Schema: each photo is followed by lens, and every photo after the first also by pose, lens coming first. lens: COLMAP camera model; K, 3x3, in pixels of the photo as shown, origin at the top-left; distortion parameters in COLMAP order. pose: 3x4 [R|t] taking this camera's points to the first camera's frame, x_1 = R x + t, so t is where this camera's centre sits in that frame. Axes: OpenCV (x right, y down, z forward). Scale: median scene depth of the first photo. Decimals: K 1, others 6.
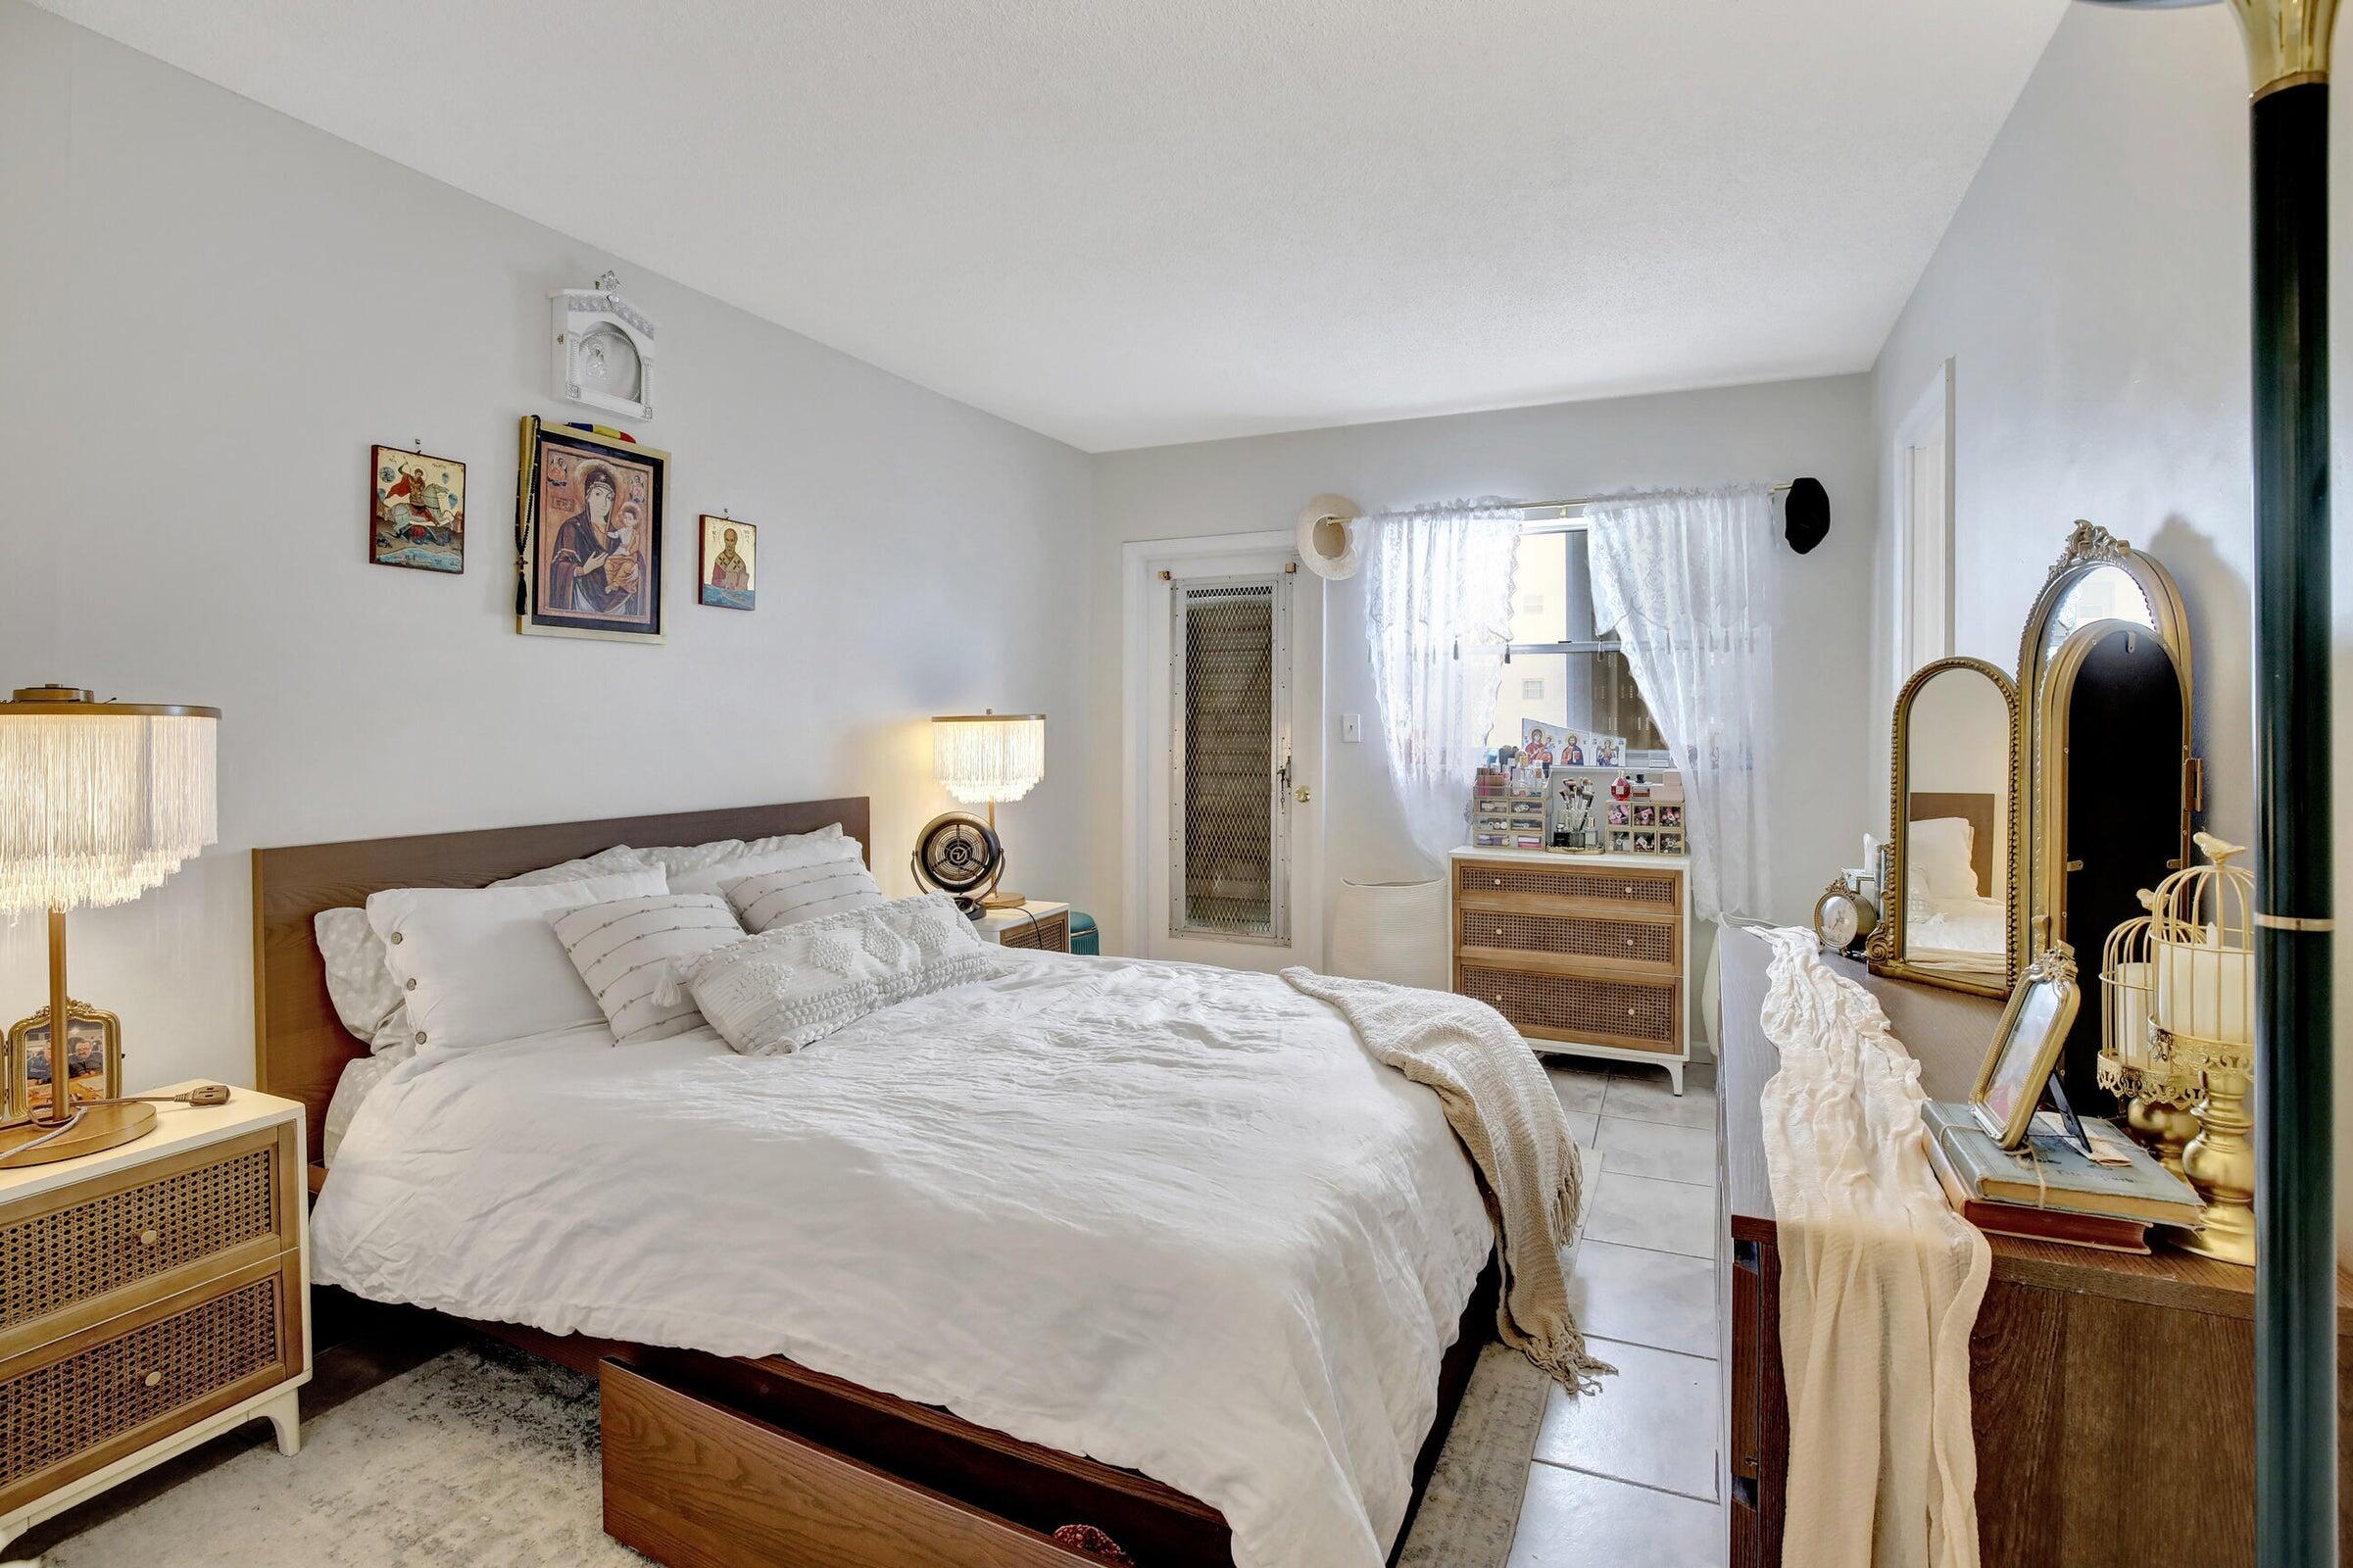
lens RADIAL K [[1115.2, 0, 1211.7], [0, 1115.2, 721.0], [0, 0, 1]] dist [-0.039041, 0.008529]
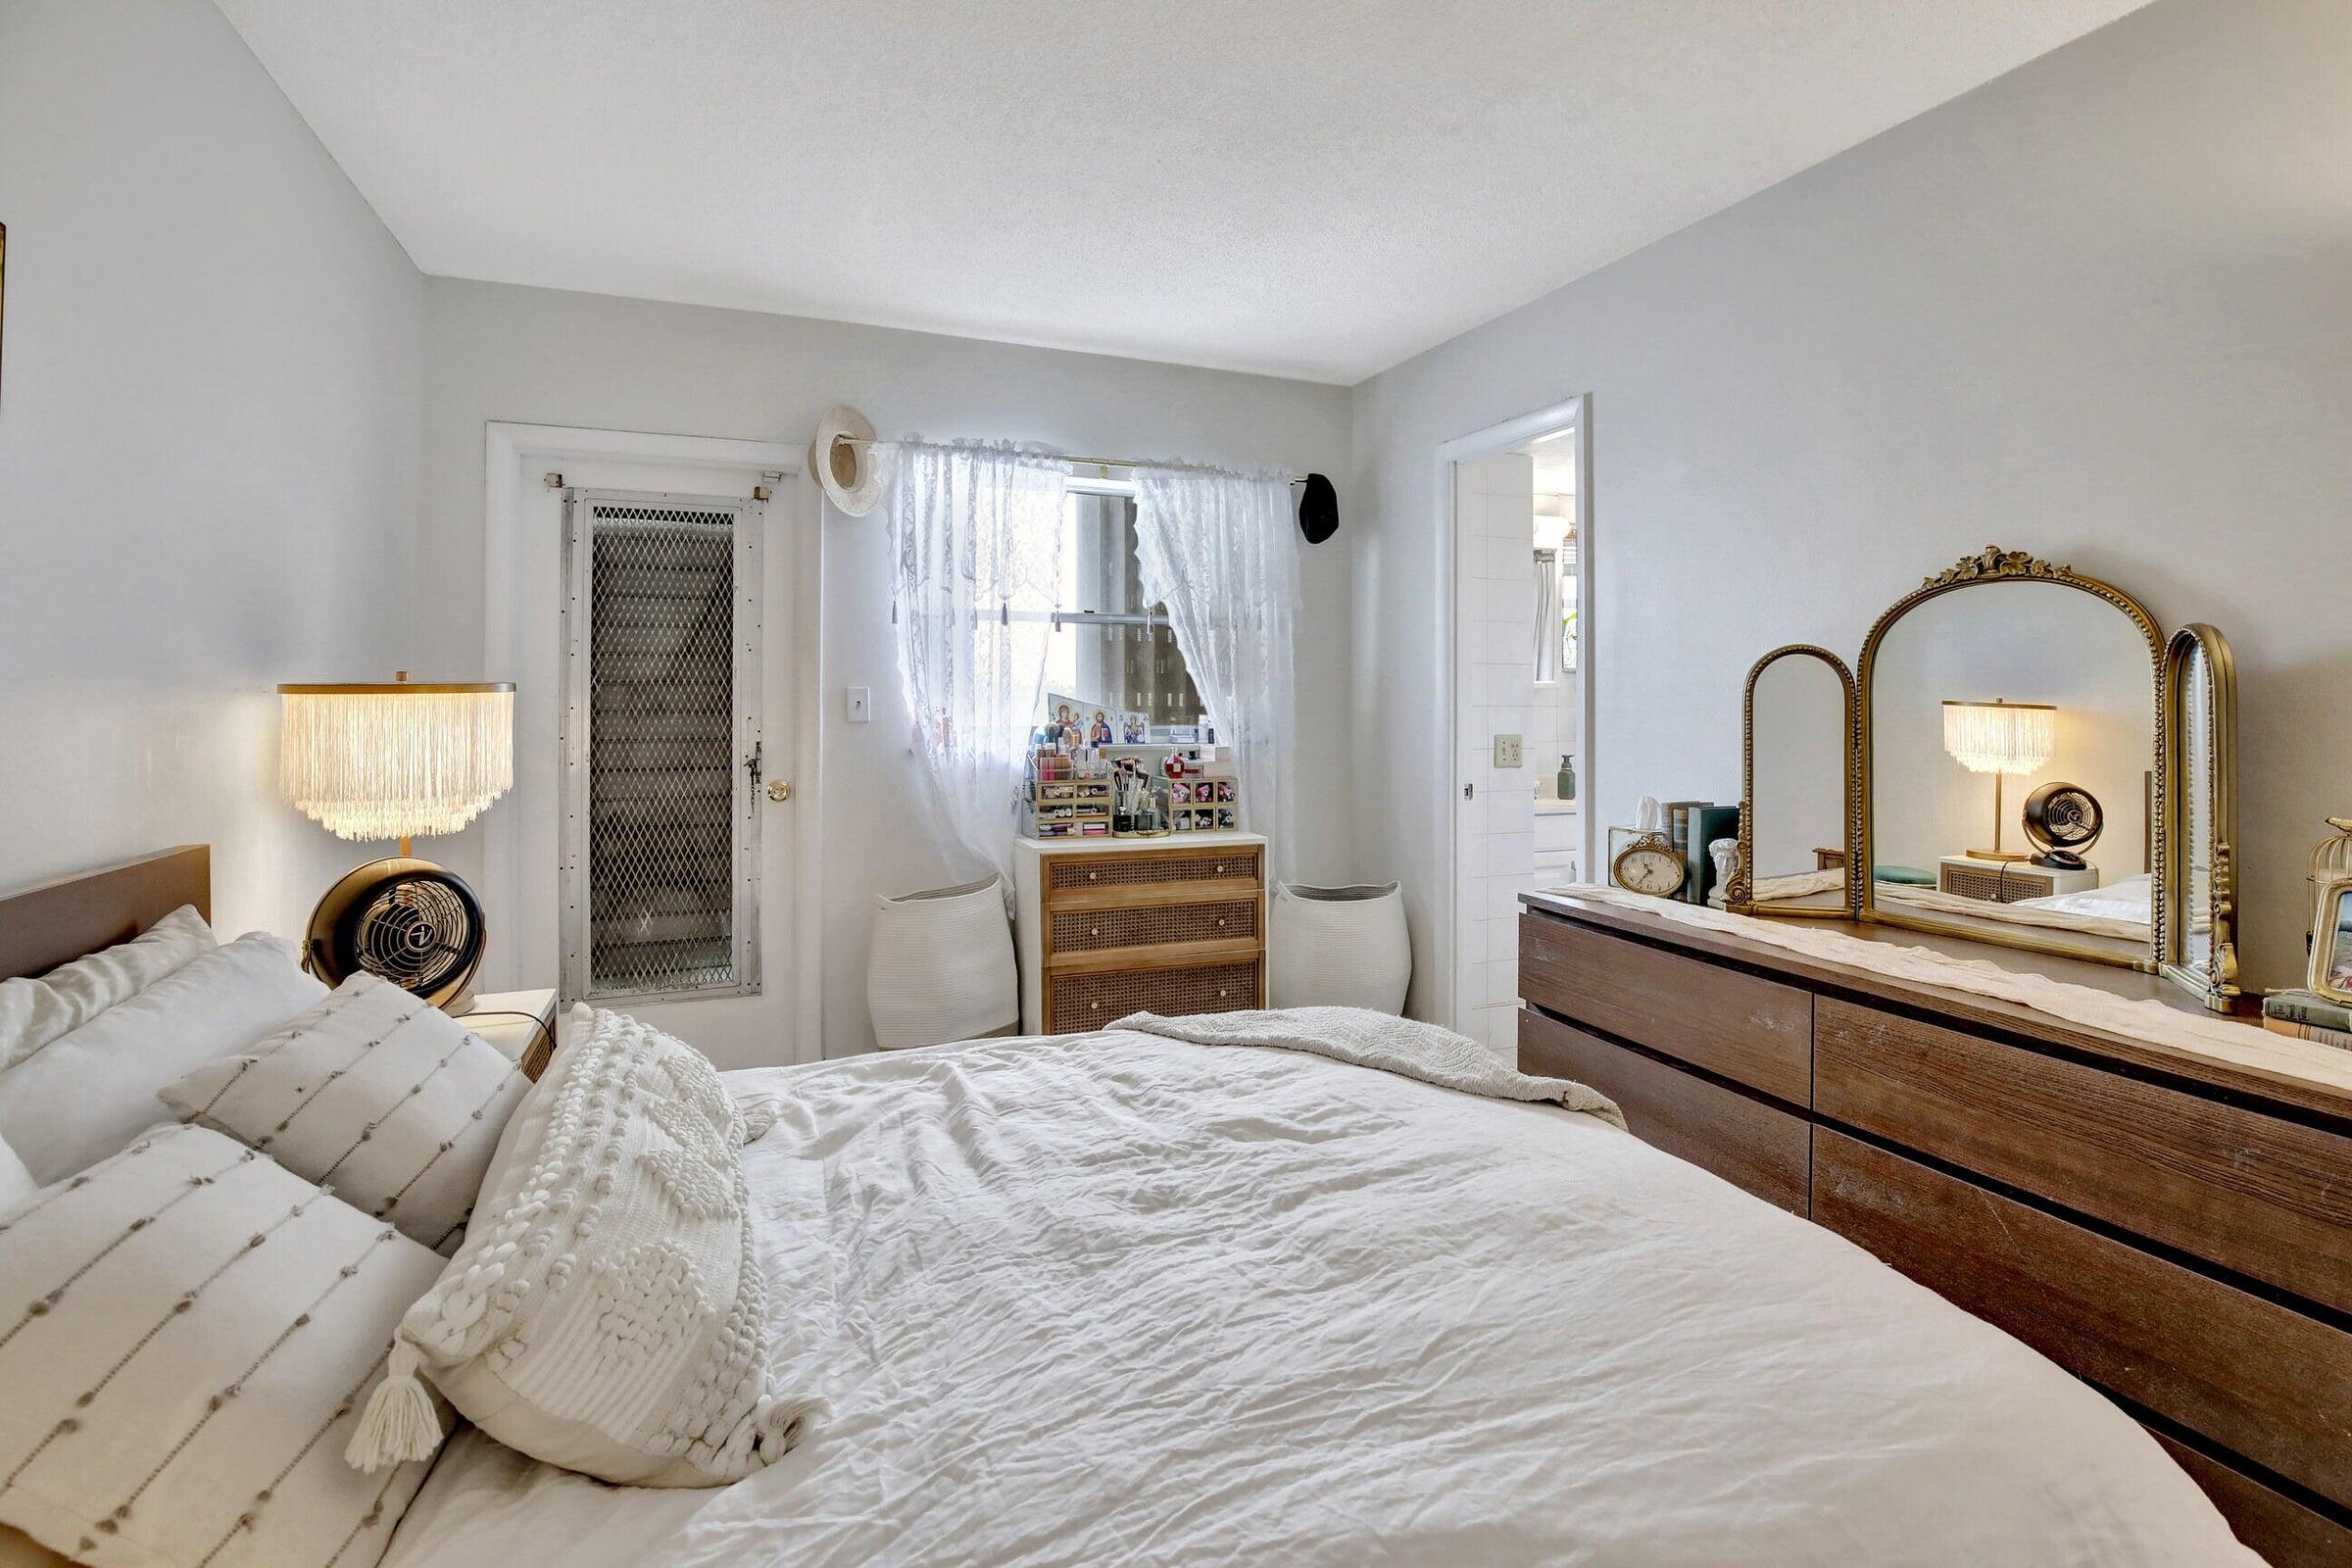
lens RADIAL K [[1114.7, 0, 1178.5], [0, 1114.7, 697.0], [0, 0, 1]] dist [-0.039041, 0.008529]
pose [[0.680626, 0.003024, 0.732625, -0.354047], [-0.002493, 0.999995, -0.001812, 0.002289], [-0.732627, -0.000593, 0.680630, 0.343337]]
